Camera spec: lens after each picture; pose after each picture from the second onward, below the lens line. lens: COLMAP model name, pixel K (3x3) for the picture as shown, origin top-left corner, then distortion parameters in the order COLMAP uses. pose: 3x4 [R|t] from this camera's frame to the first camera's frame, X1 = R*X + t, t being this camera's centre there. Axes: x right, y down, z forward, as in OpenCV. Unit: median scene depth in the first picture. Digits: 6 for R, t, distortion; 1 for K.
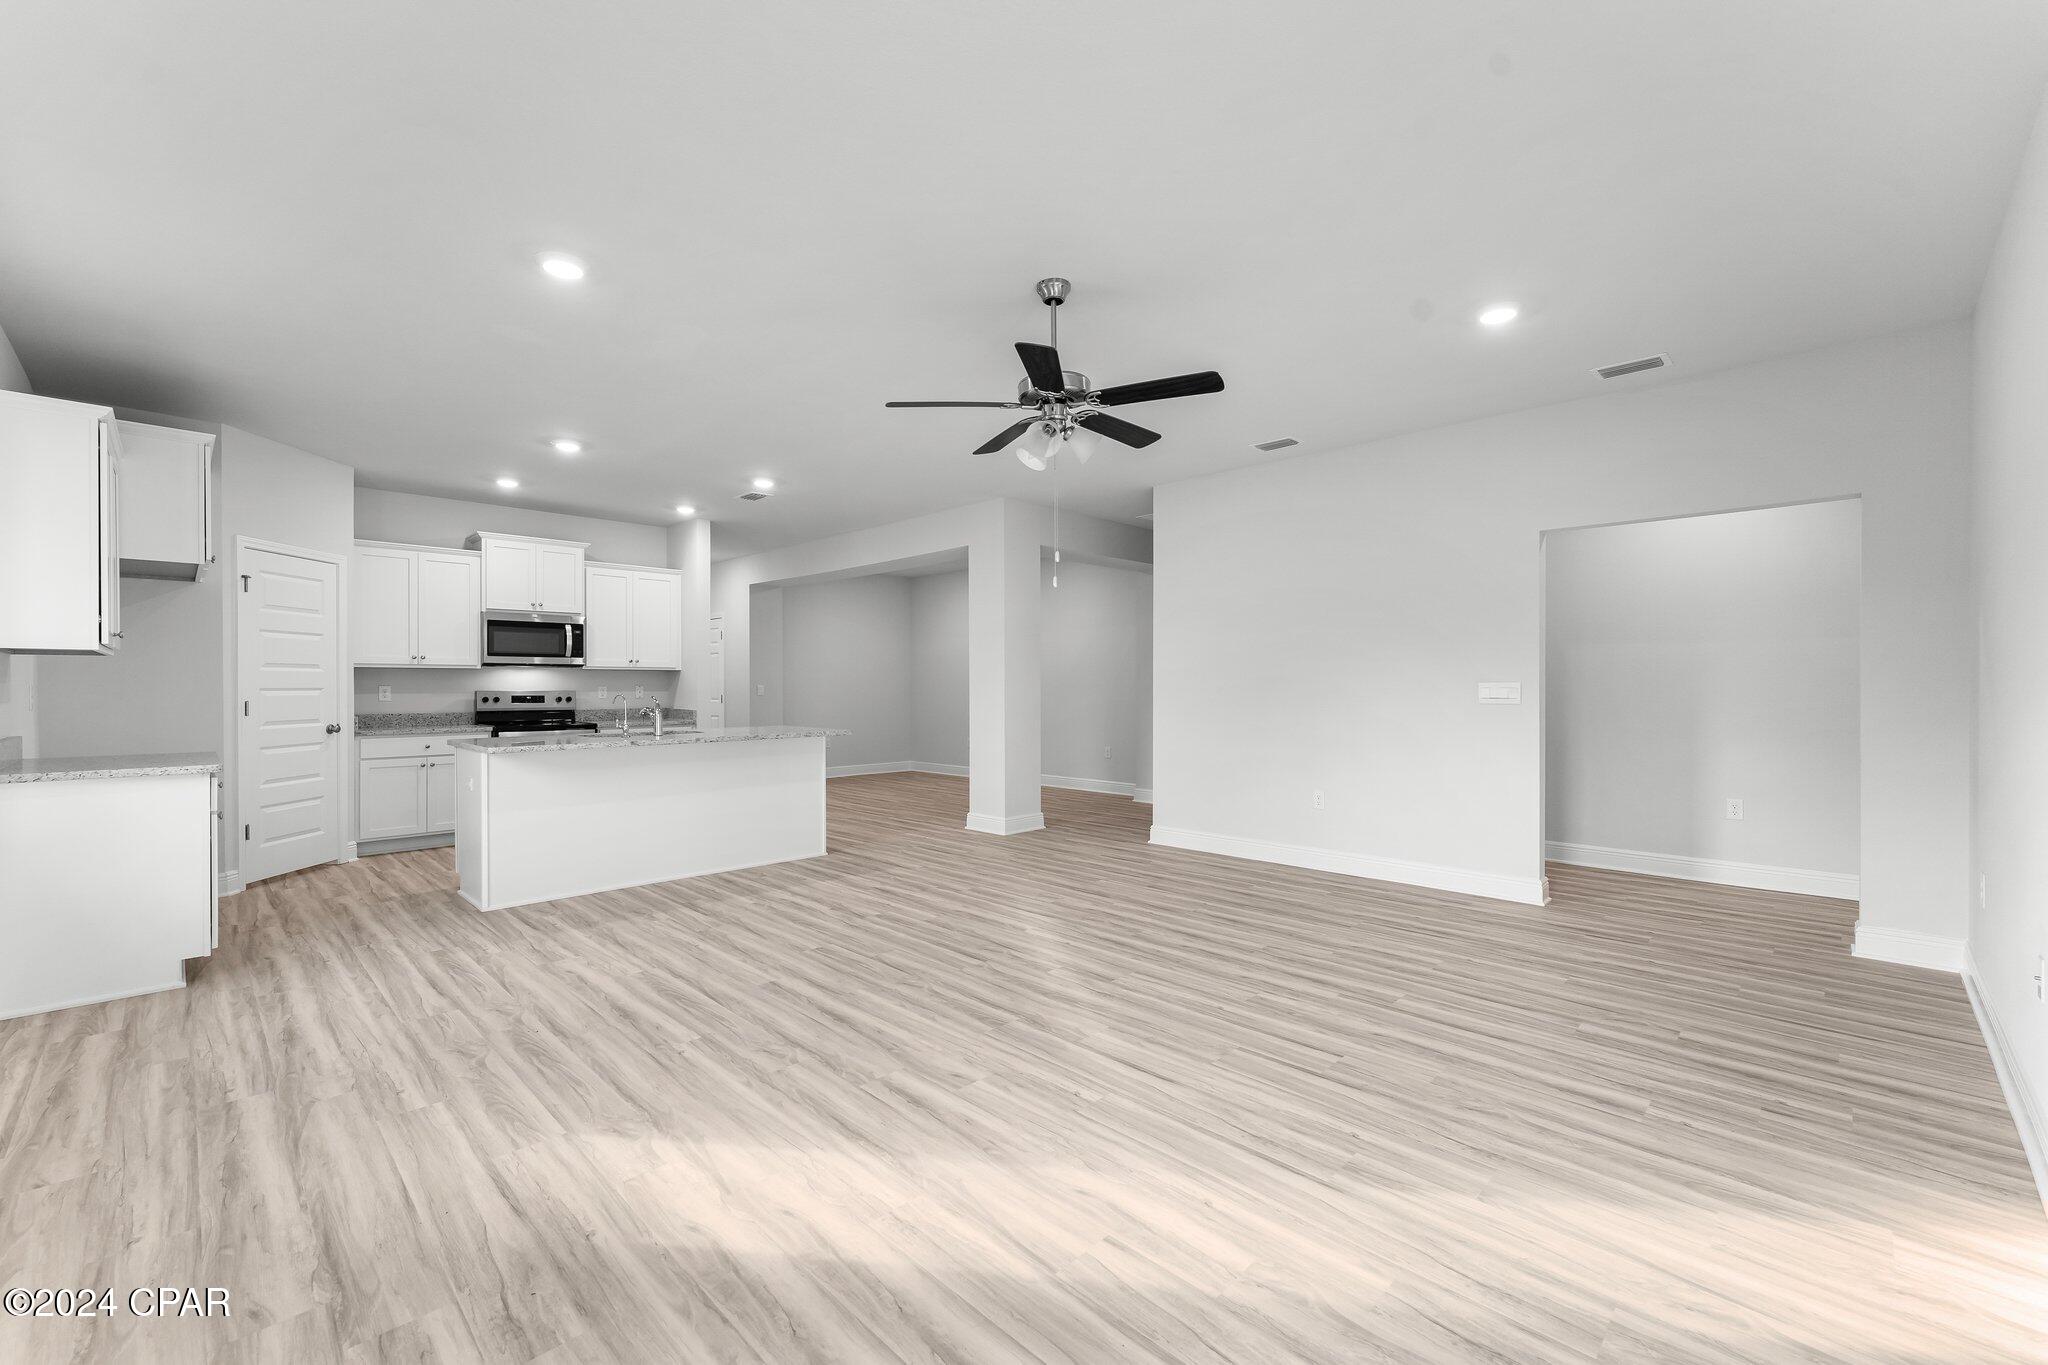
lens RADIAL K [[834.3, 0, 1029.4], [0, 834.3, 686.3], [0, 0, 1]] dist [-0.003351, -0.000576]
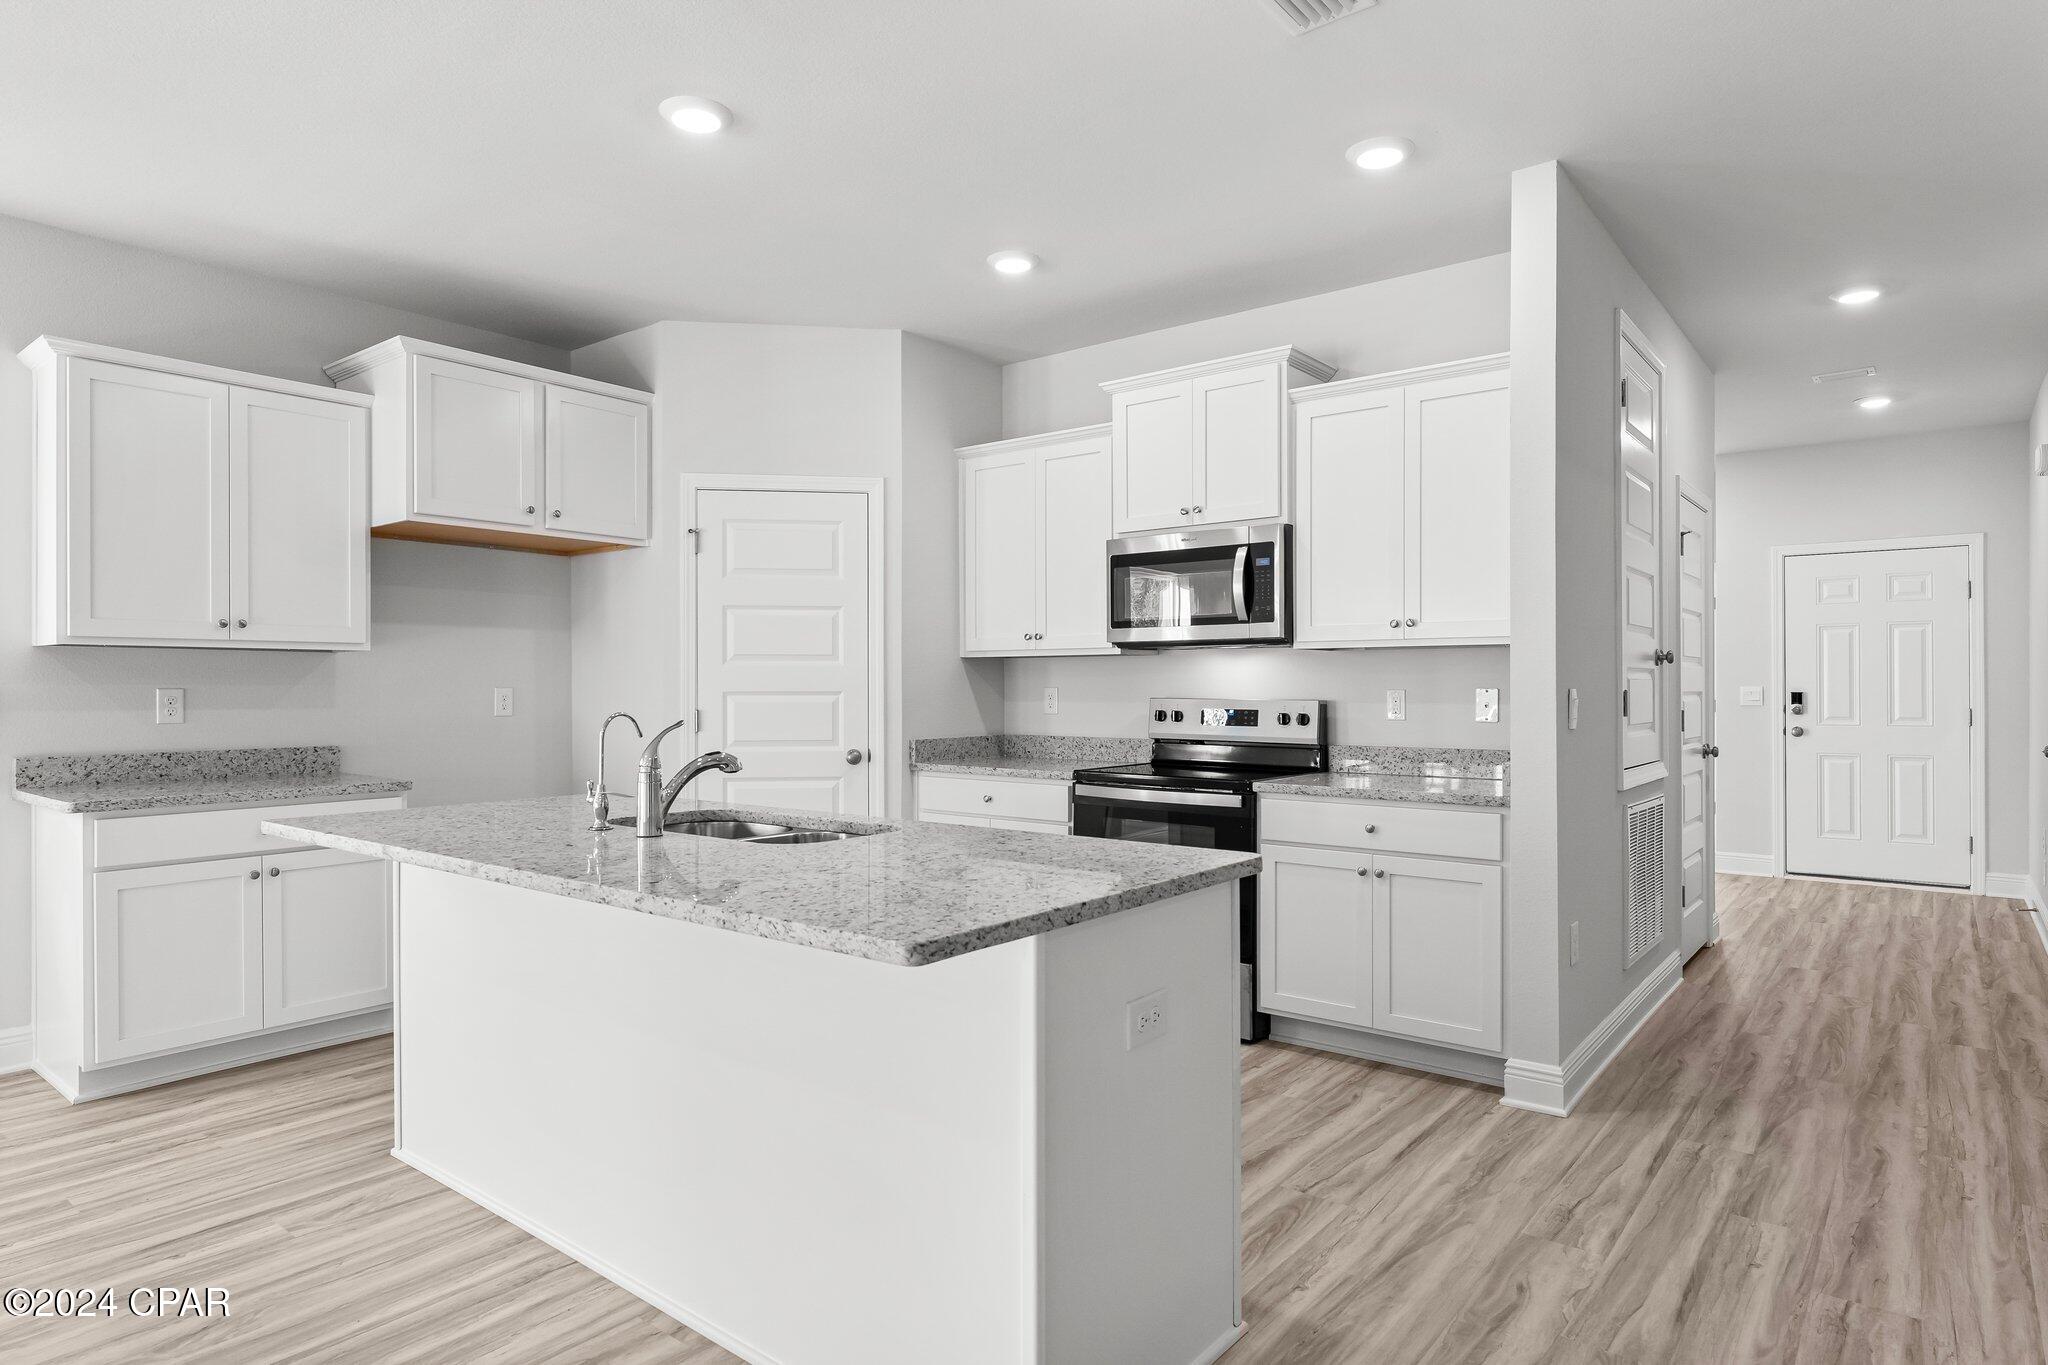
lens RADIAL K [[1149.1, 0, 1003.5], [0, 1149.1, 687.9], [0, 0, 1]] dist [-0.006462, -0.002452]
pose [[0.094409, 0.003704, -0.995527, 0.033819], [-0.000107, 0.999993, 0.003711, -0.003811], [0.995534, -0.000244, 0.094408, 1.013756]]
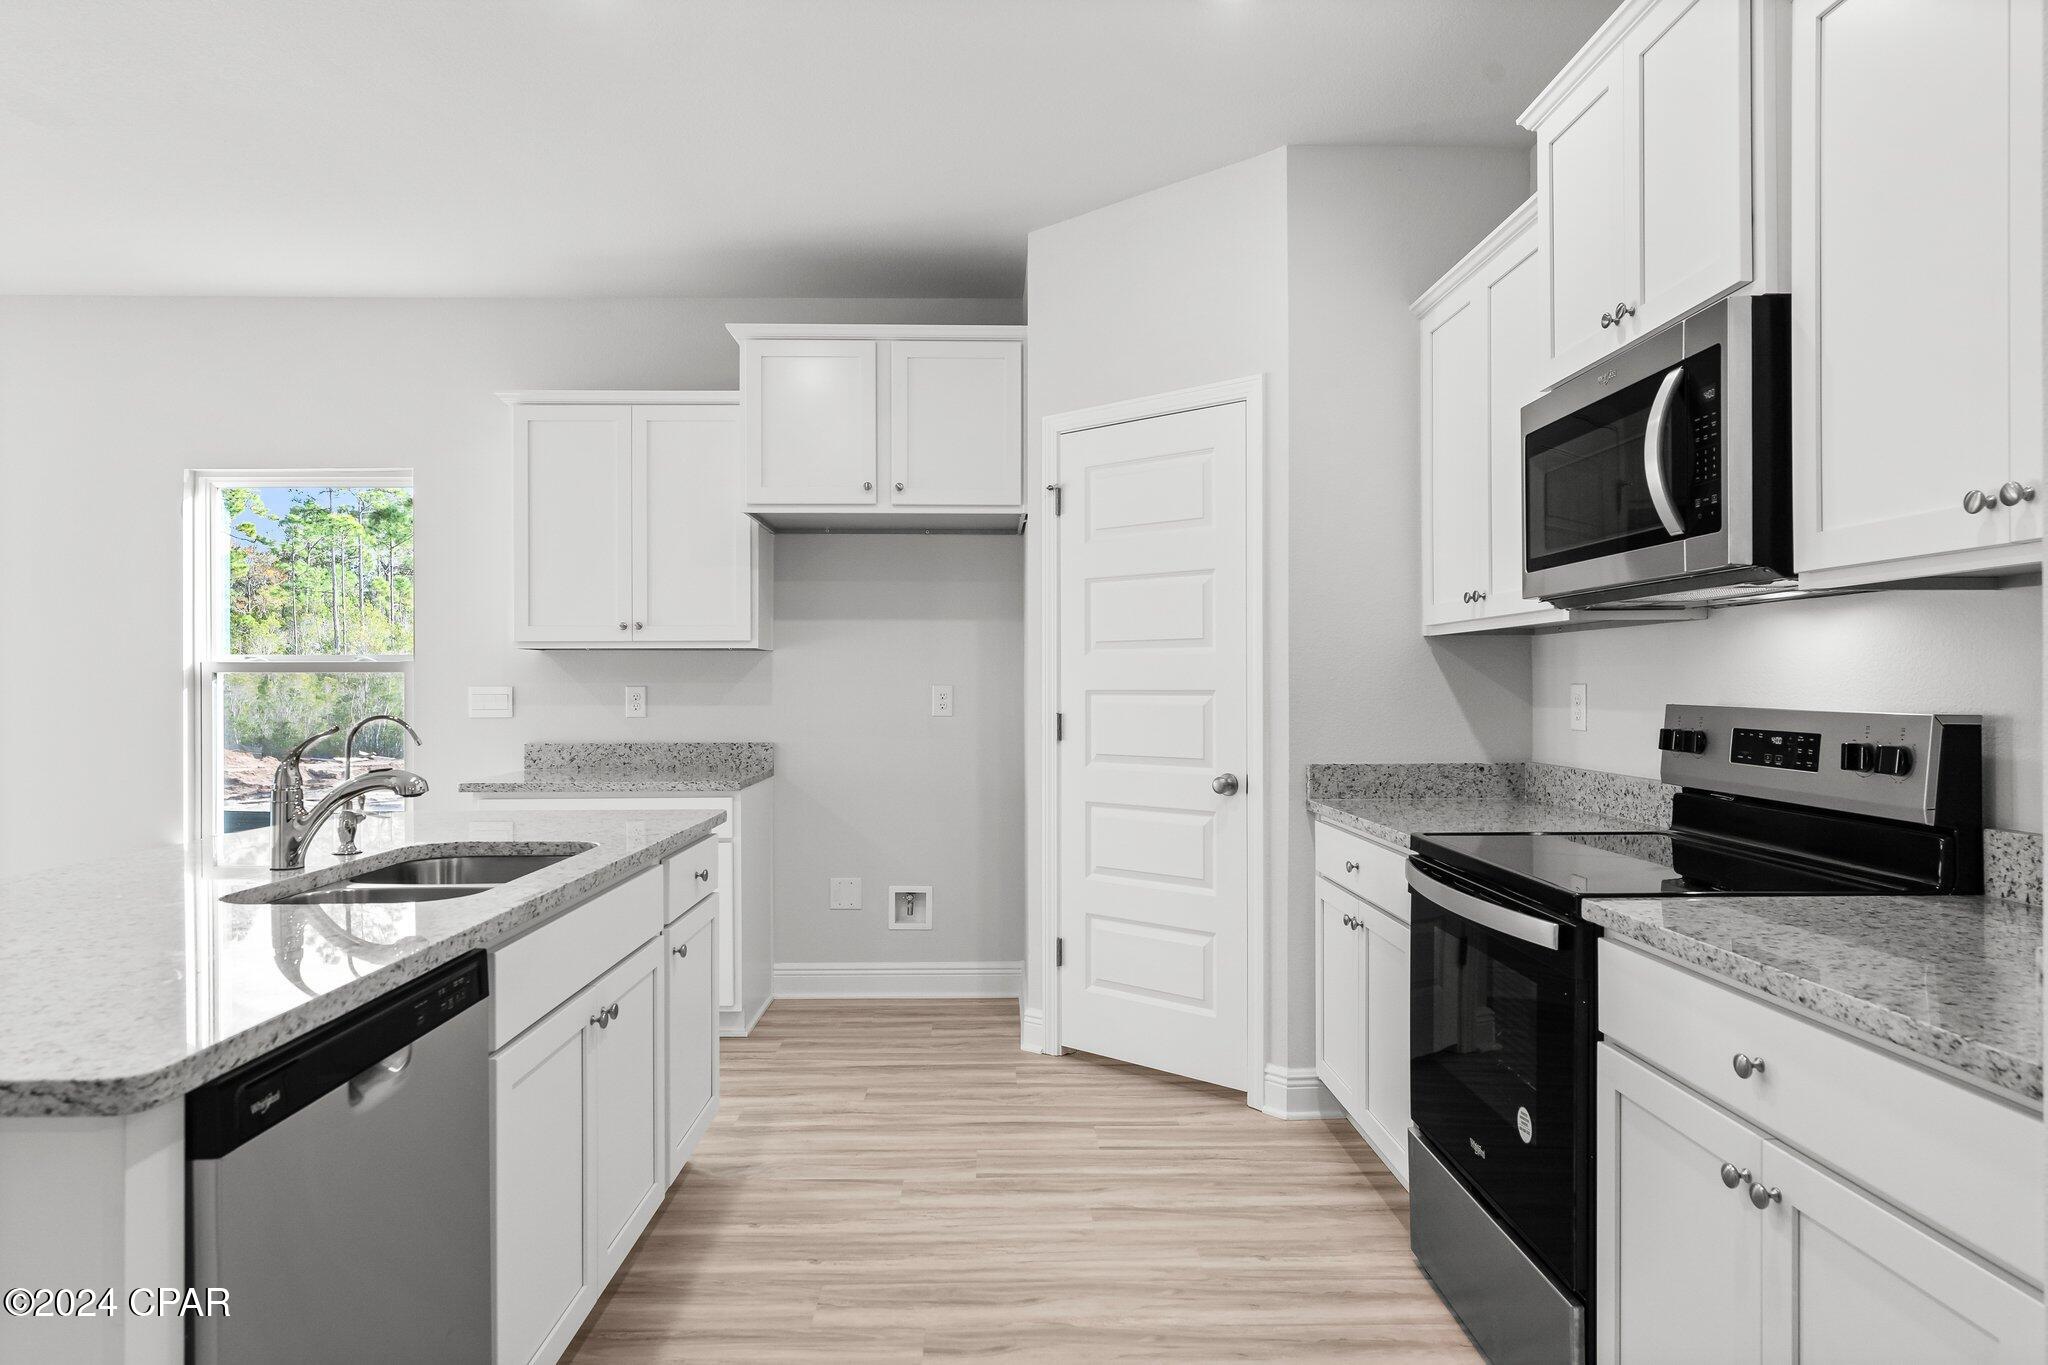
lens RADIAL K [[1227.9, 0, 1021.9], [0, 1227.9, 683.4], [0, 0, 1]] dist [-0.004627, -0.000657]
pose [[-0.702500, 0.004496, -0.711669, -0.303175], [0.004377, 0.999988, 0.001998, -0.003200], [0.711670, -0.001711, -0.702512, 1.352936]]
